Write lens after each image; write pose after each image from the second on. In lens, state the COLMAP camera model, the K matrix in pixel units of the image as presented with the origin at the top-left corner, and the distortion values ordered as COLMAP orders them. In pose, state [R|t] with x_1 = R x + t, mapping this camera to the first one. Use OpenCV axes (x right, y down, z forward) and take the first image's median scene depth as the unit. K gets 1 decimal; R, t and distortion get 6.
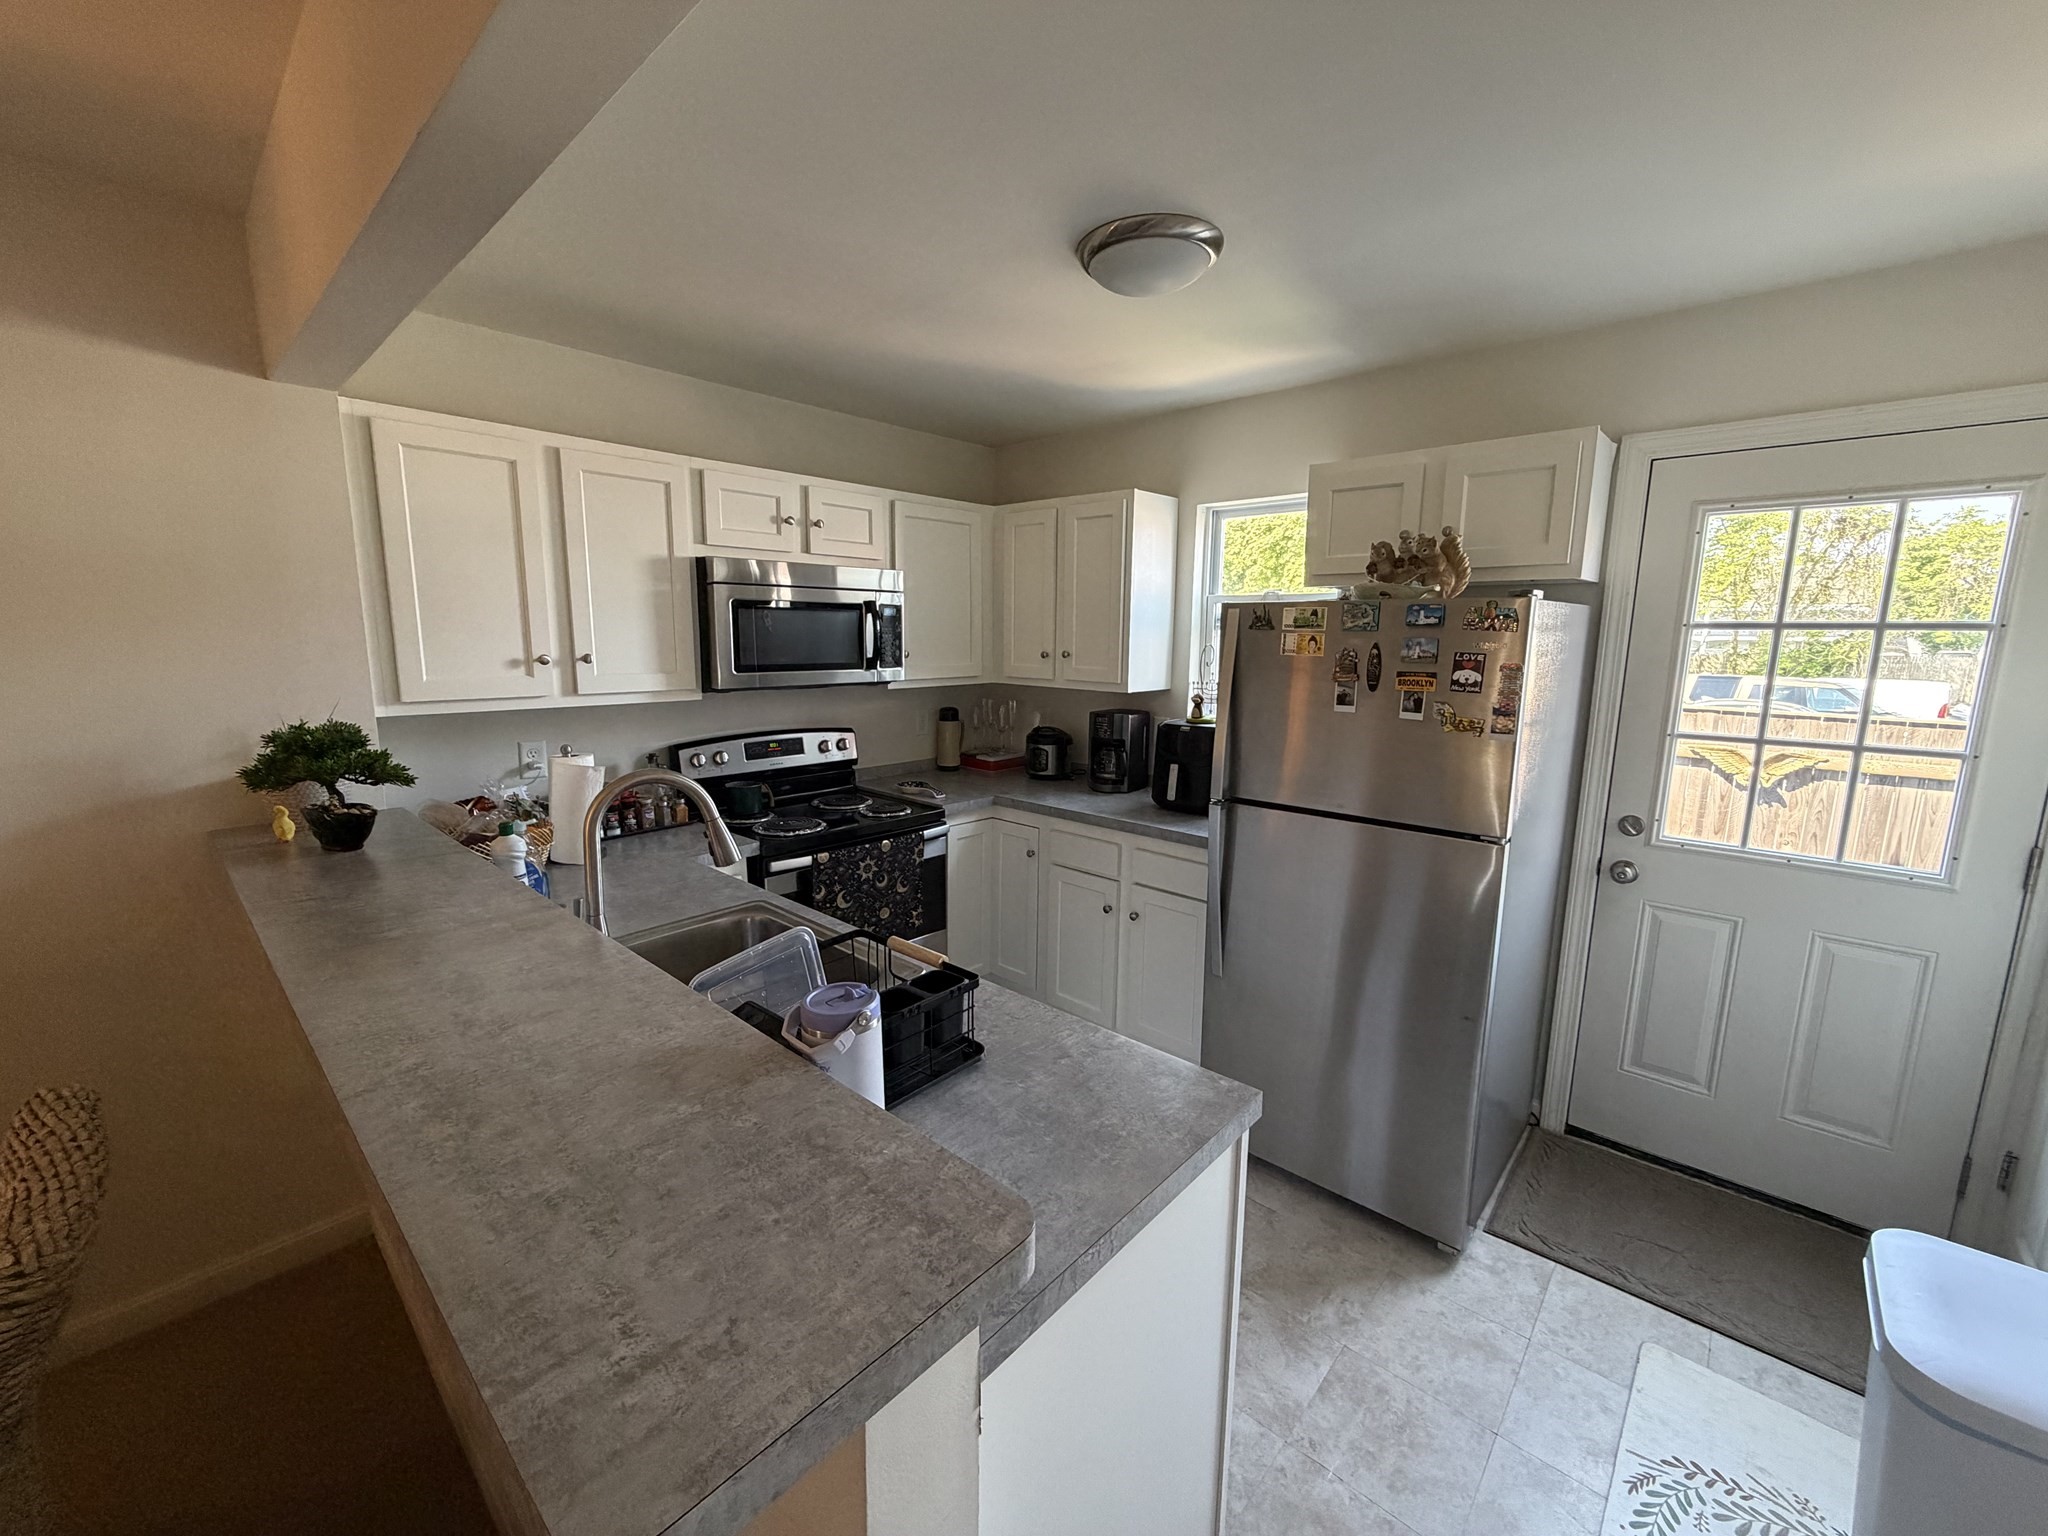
lens RADIAL K [[812.5, 0, 1023.1], [0, 812.5, 767.1], [0, 0, 1]] dist [-0.000318, 0.000112]
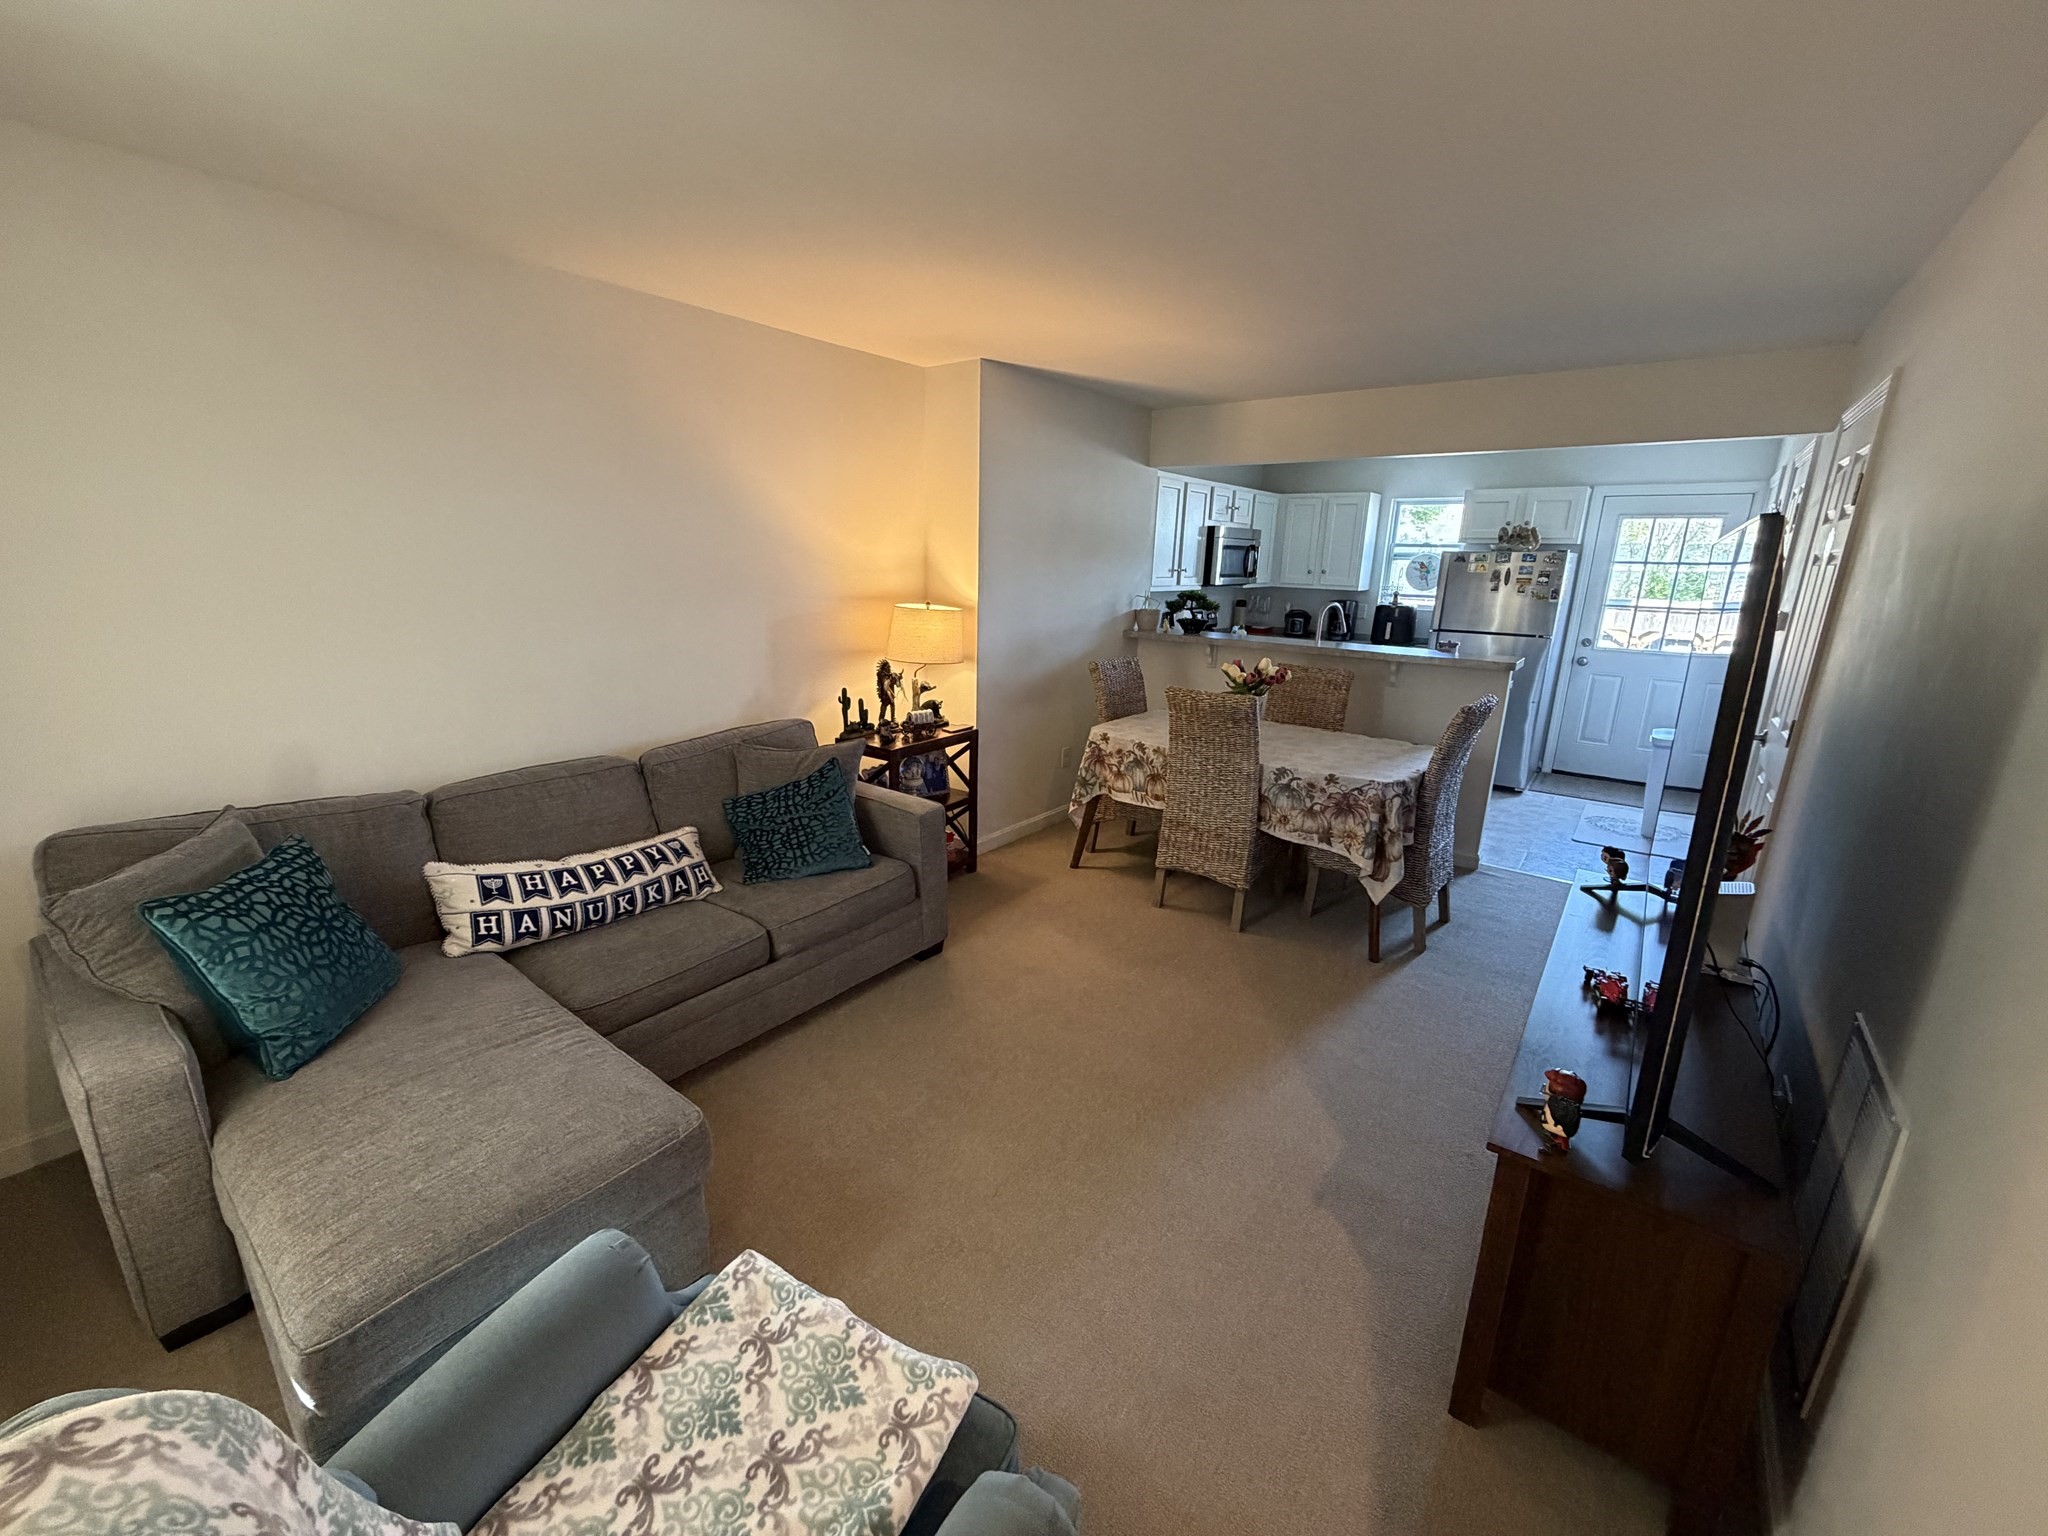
lens RADIAL K [[812.5, 0, 1024.2], [0, 812.5, 767.1], [0, 0, 1]] dist [-0.000318, 0.000112]
pose [[0.996537, -0.003714, 0.083067, -1.235917], [-0.003537, 0.996205, 0.086969, 0.249190], [-0.083075, -0.086961, 0.992742, -1.431786]]
